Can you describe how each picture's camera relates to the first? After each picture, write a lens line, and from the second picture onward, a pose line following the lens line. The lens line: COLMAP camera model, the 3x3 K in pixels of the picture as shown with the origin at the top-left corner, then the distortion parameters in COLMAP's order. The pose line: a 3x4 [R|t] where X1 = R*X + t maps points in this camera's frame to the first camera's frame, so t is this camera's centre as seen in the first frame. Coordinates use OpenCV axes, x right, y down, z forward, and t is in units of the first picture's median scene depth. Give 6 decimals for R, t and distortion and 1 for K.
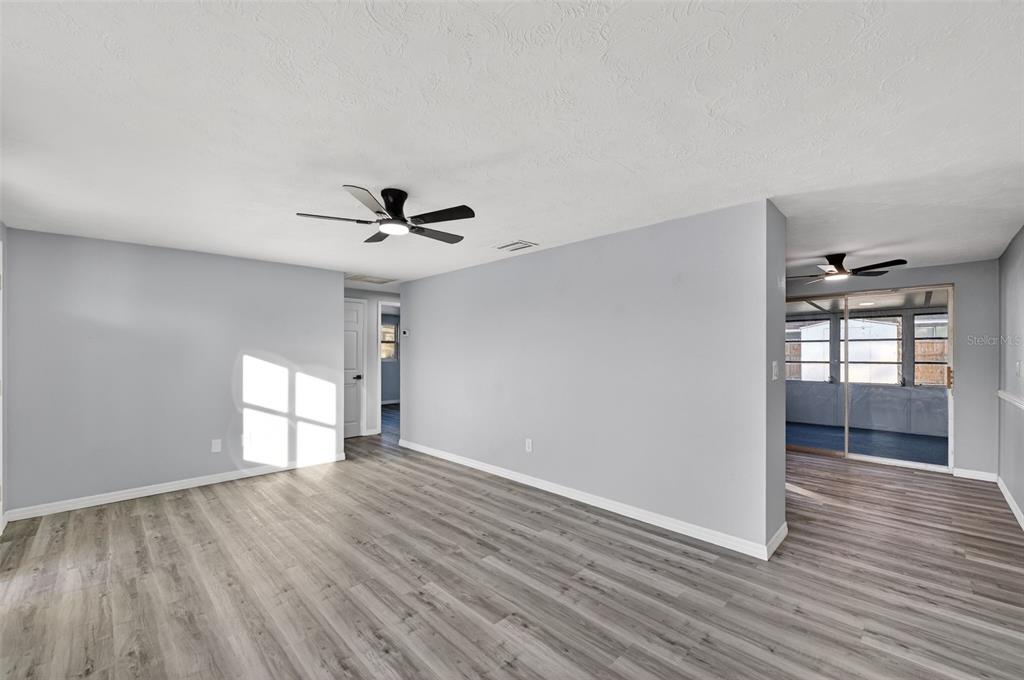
lens RADIAL K [[410.5, 0, 509.2], [0, 410.5, 348.3], [0, 0, 1]] dist [-0.002438, -0.000214]
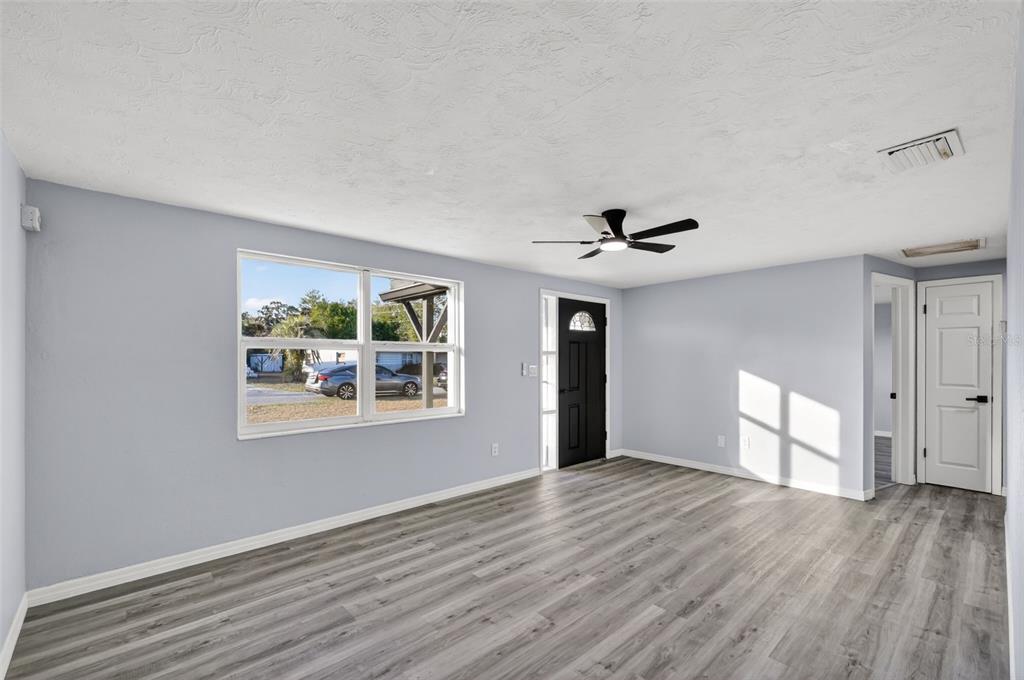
lens RADIAL K [[433.7, 0, 508.4], [0, 433.7, 357.4], [0, 0, 1]] dist [-0.002576, -0.000501]
pose [[-0.054433, -0.004360, -0.998508, 0.801608], [0.010630, 0.999931, -0.004946, 0.005123], [0.998461, -0.010884, -0.054383, 0.718191]]
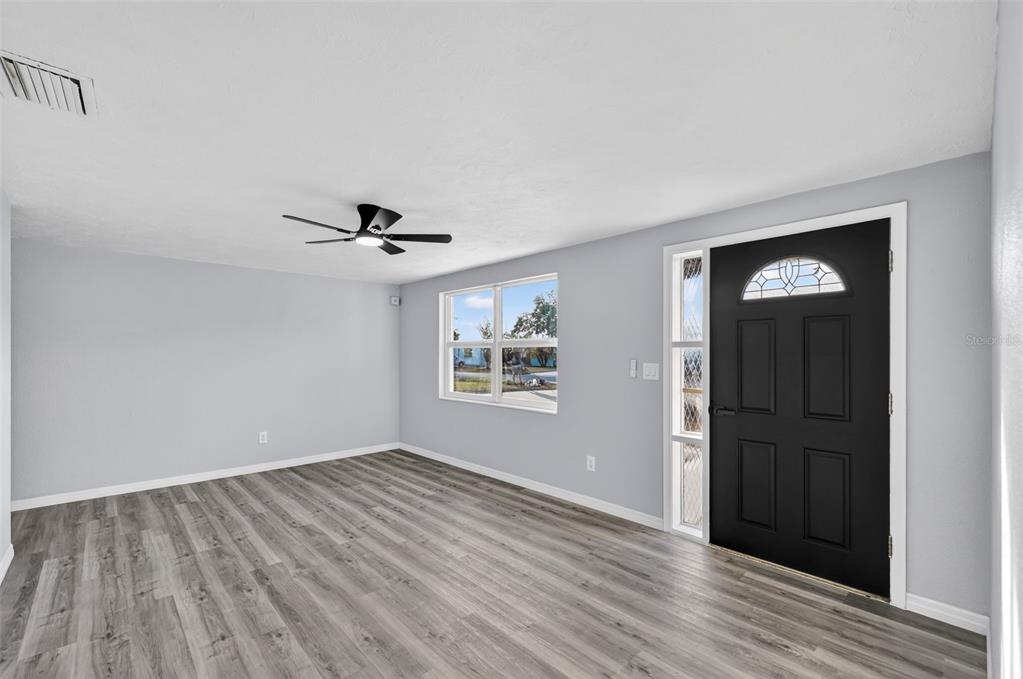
lens RADIAL K [[433.3, 0, 507.9], [0, 433.3, 356.9], [0, 0, 1]] dist [-0.002576, -0.000501]
pose [[-0.999687, -0.001106, 0.024989, -0.614583], [-0.001150, 0.999998, -0.001769, 0.012878], [-0.024987, -0.001797, -0.999686, 1.944650]]
